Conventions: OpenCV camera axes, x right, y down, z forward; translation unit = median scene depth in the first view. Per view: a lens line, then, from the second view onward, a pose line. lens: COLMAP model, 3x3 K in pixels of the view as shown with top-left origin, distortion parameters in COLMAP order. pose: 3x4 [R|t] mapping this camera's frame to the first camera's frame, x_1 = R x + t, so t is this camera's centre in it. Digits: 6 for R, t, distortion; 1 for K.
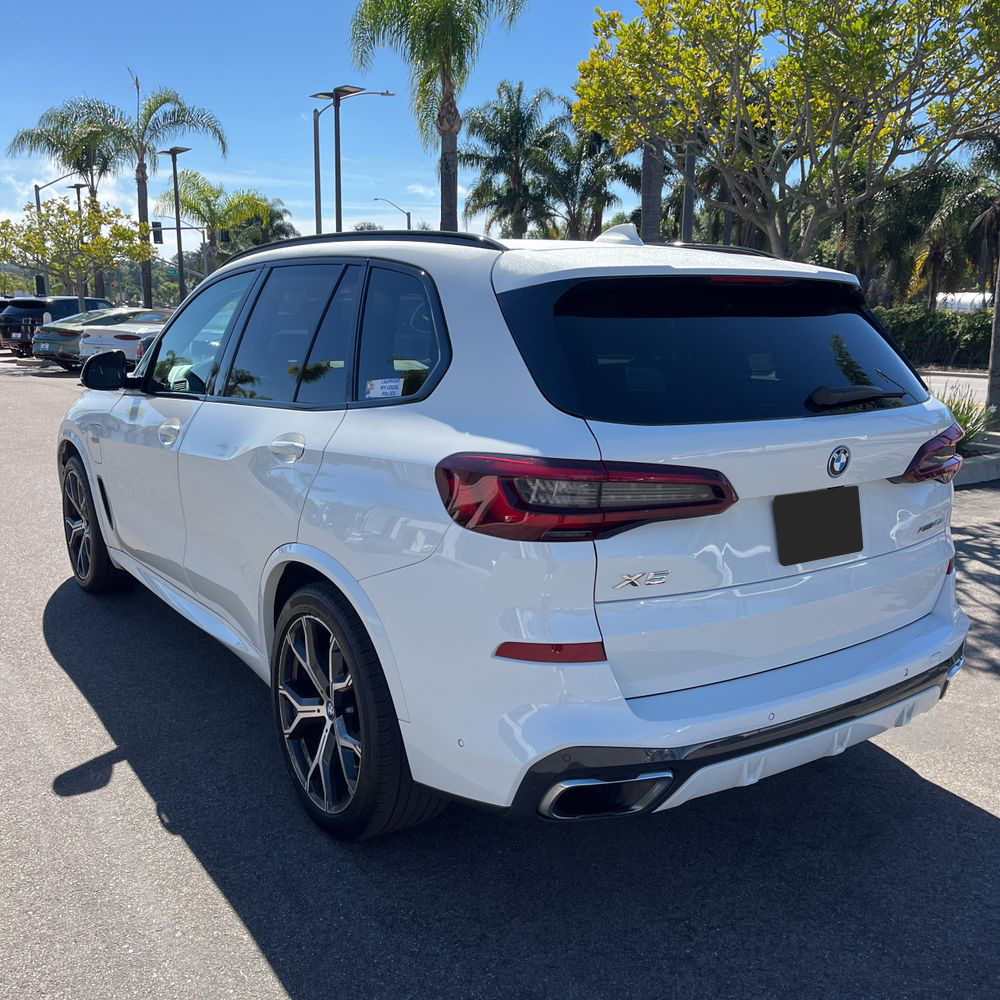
lens RADIAL K [[1002.2, 0, 491.7], [0, 1002.2, 502.7], [0, 0, 1]] dist [0.037637, -0.036316]
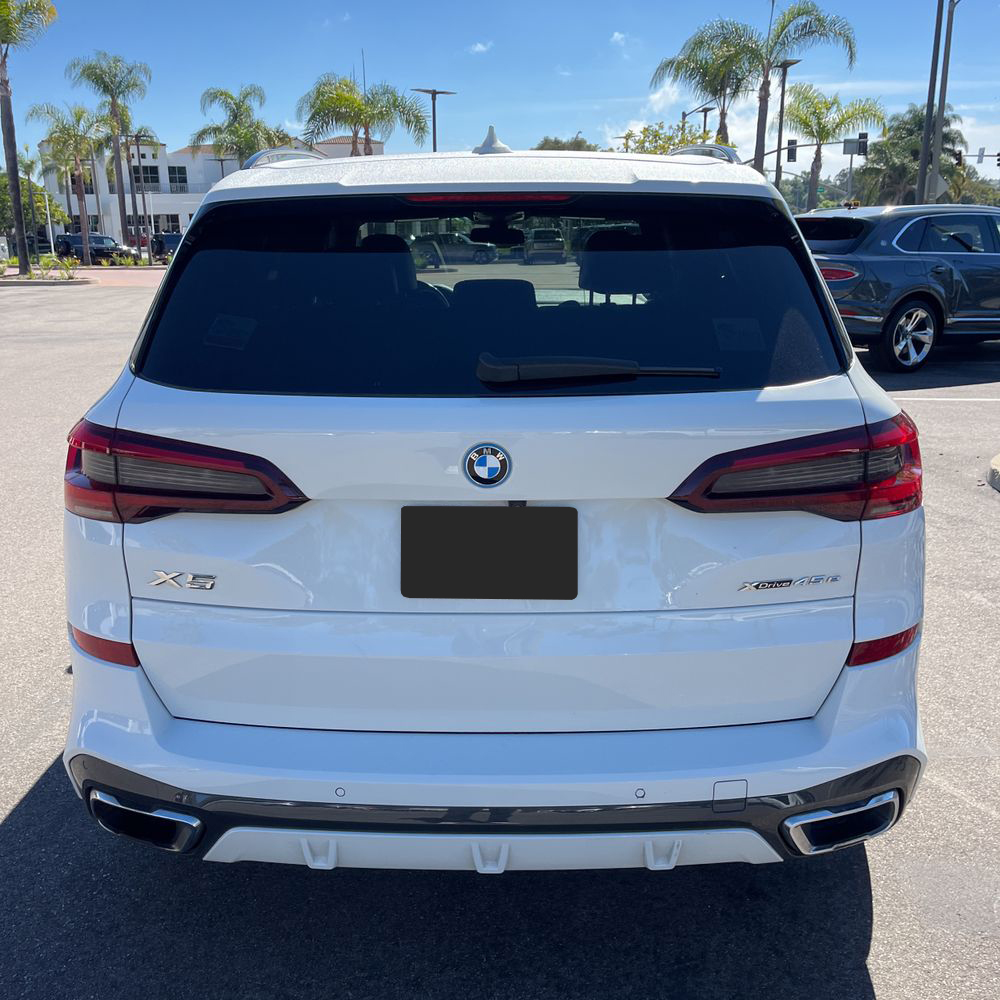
lens RADIAL K [[993.1, 0, 500.9], [0, 993.1, 487.7], [0, 0, 1]] dist [0.018403, -0.011006]
pose [[0.814205, 0.133665, -0.564982, 0.696781], [-0.096407, 0.990754, 0.095460, -0.086297], [0.572518, -0.023256, 0.819562, 0.424546]]
